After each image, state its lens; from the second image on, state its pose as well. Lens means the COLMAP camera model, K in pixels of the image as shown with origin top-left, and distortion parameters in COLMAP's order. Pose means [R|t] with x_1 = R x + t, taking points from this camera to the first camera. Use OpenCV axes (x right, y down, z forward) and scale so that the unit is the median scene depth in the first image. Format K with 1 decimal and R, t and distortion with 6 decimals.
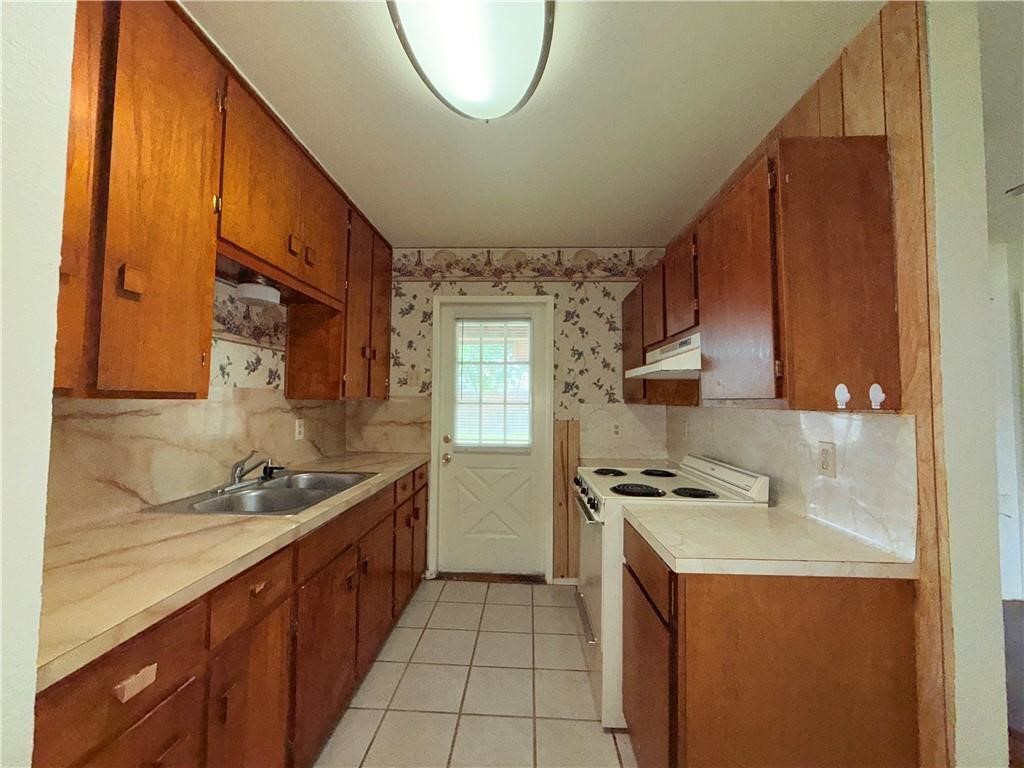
lens RADIAL K [[408.4, 0, 510.0], [0, 408.4, 383.3], [0, 0, 1]] dist [0.000919, 0.000205]
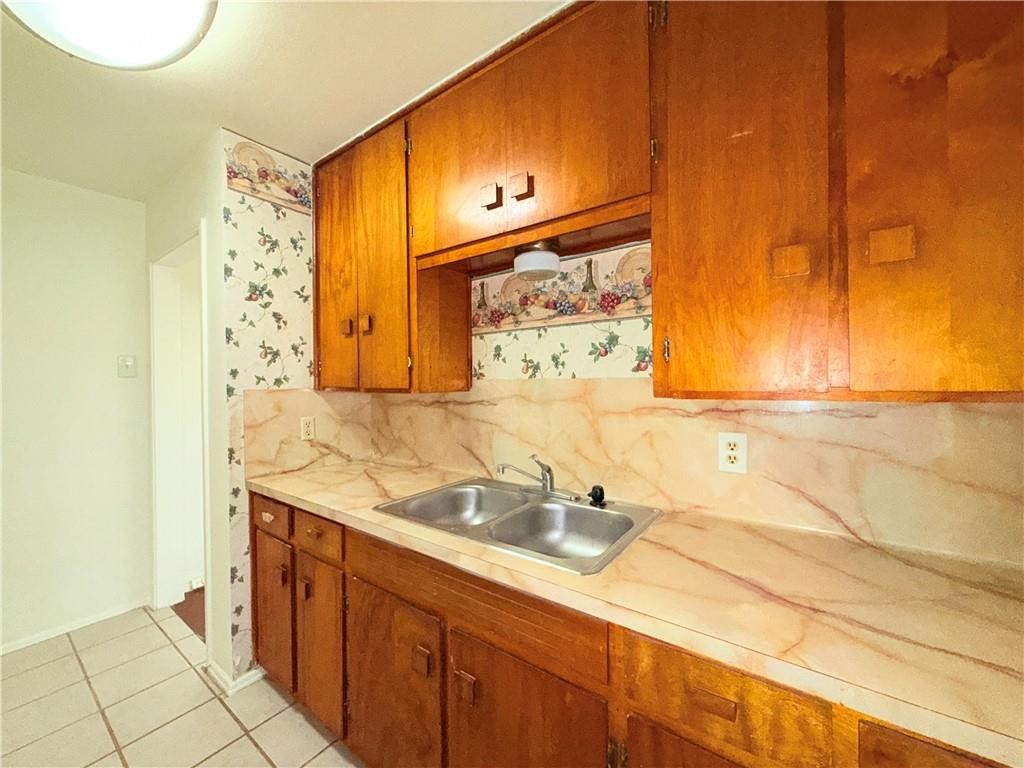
lens RADIAL K [[408.4, 0, 510.0], [0, 408.4, 383.3], [0, 0, 1]] dist [0.000919, 0.000205]
pose [[-0.553785, -0.021000, -0.832395, 0.085999], [0.023736, 0.998878, -0.040991, 0.050137], [0.832321, -0.042458, -0.552665, 1.341780]]
